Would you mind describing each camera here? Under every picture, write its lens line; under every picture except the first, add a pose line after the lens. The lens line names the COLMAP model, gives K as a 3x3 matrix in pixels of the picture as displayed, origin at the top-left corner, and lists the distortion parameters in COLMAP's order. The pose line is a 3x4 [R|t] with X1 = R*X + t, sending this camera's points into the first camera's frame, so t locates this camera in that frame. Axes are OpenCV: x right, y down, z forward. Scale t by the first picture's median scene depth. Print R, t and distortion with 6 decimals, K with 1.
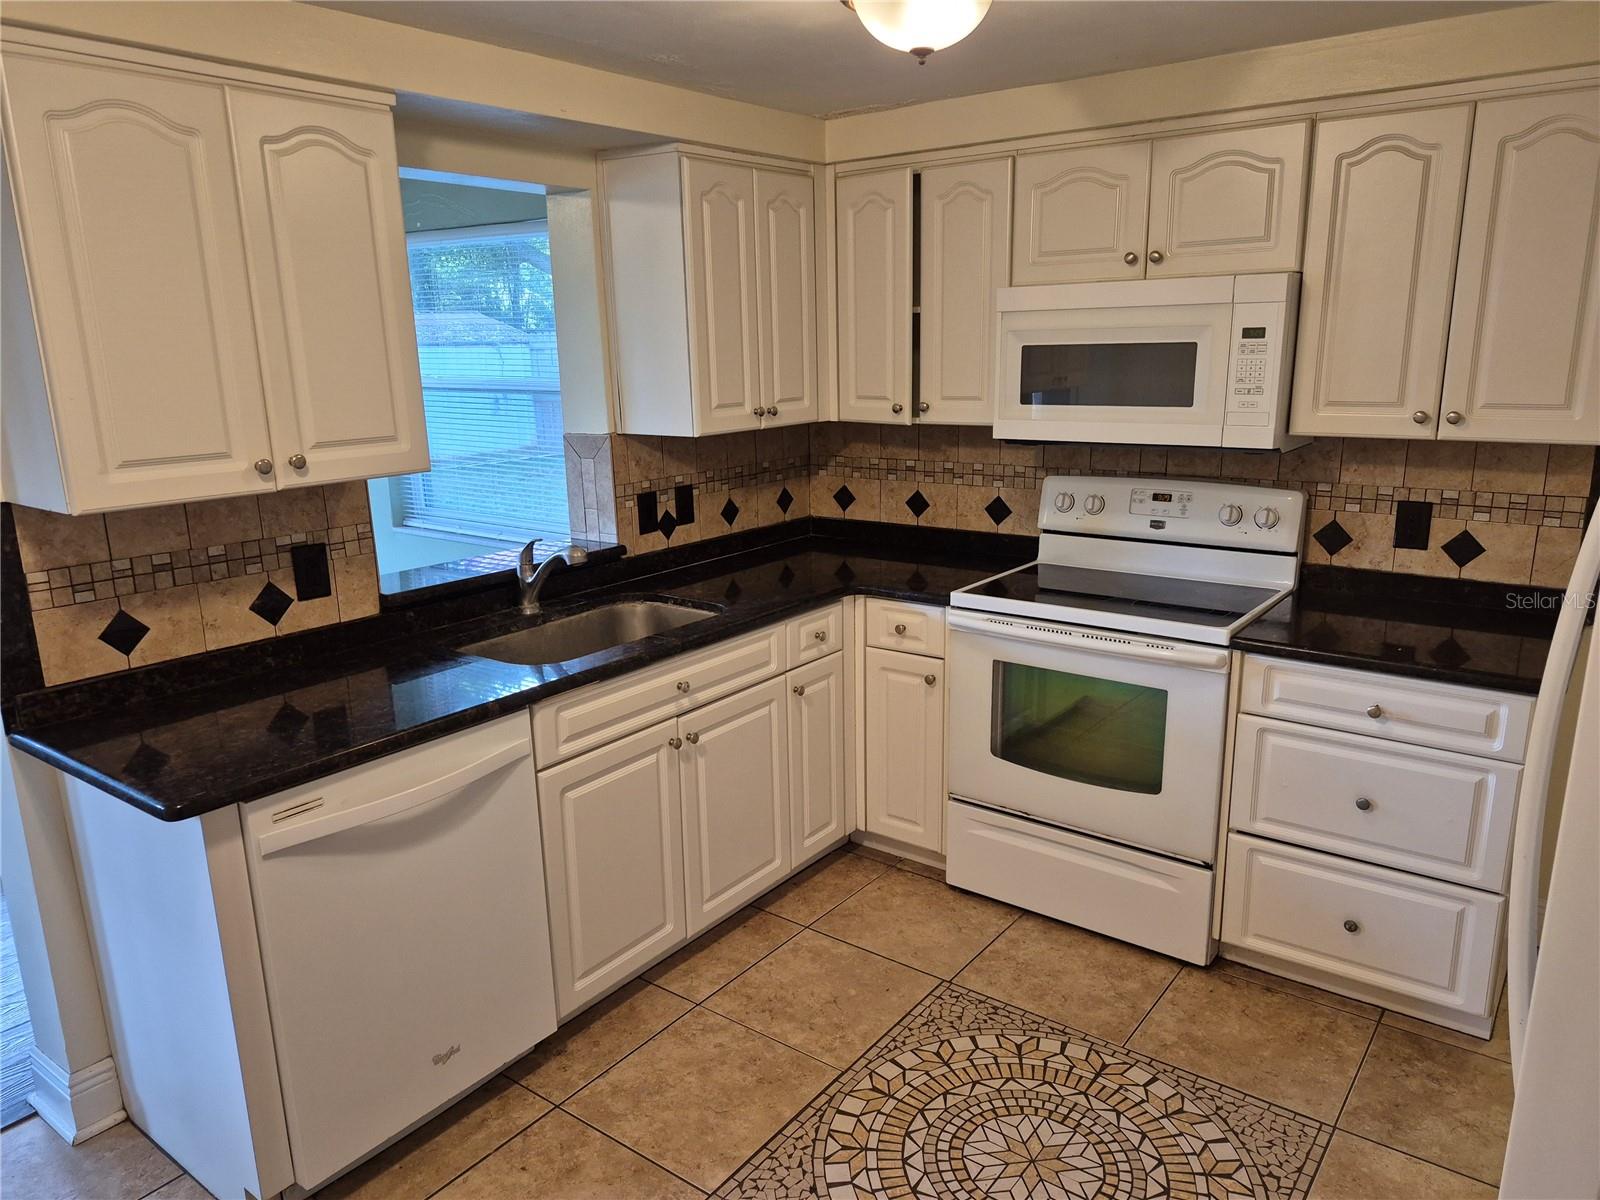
lens RADIAL K [[1105.9, 0, 784.8], [0, 1105.9, 609.1], [0, 0, 1]] dist [0.070889, -0.065774]
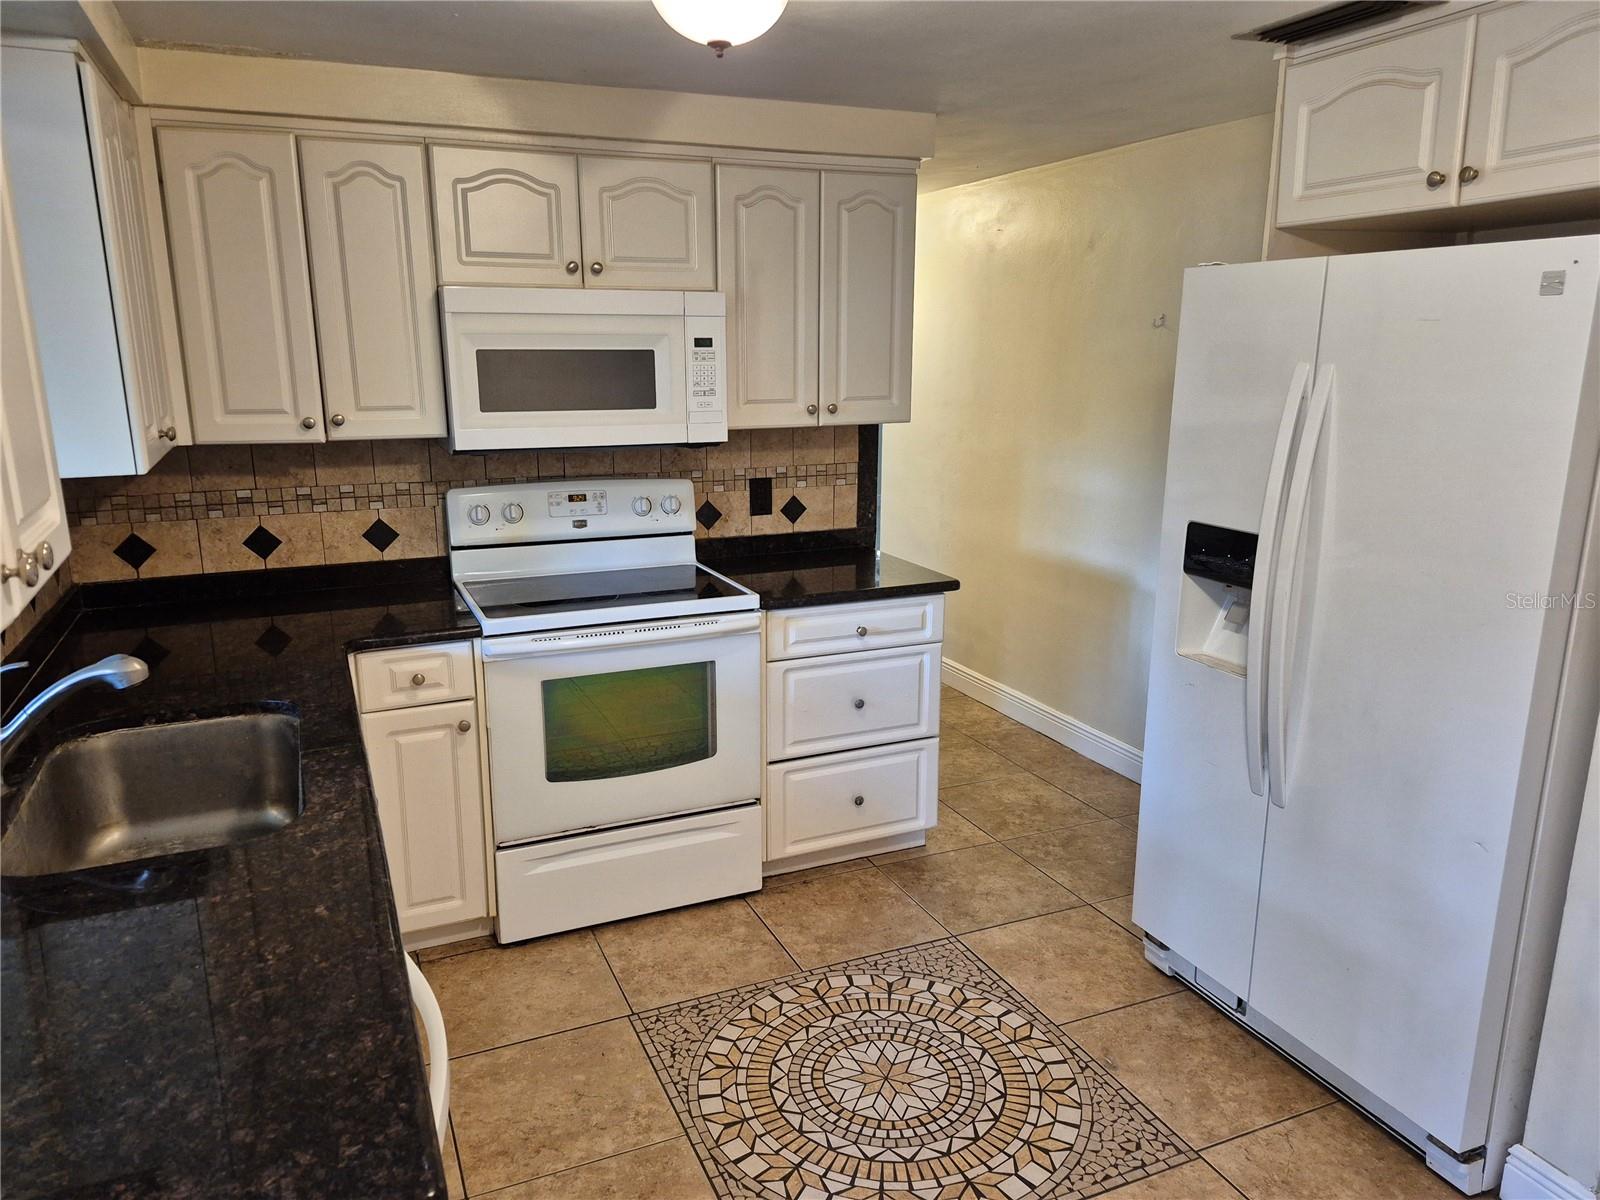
lens RADIAL K [[1105.9, 0, 792.0], [0, 1105.9, 596.9], [0, 0, 1]] dist [0.070889, -0.065774]
pose [[0.490522, -0.176802, 0.853305, -0.514714], [0.200485, 0.975832, 0.086941, -0.065481], [-0.848053, 0.128428, 0.514113, 0.337388]]
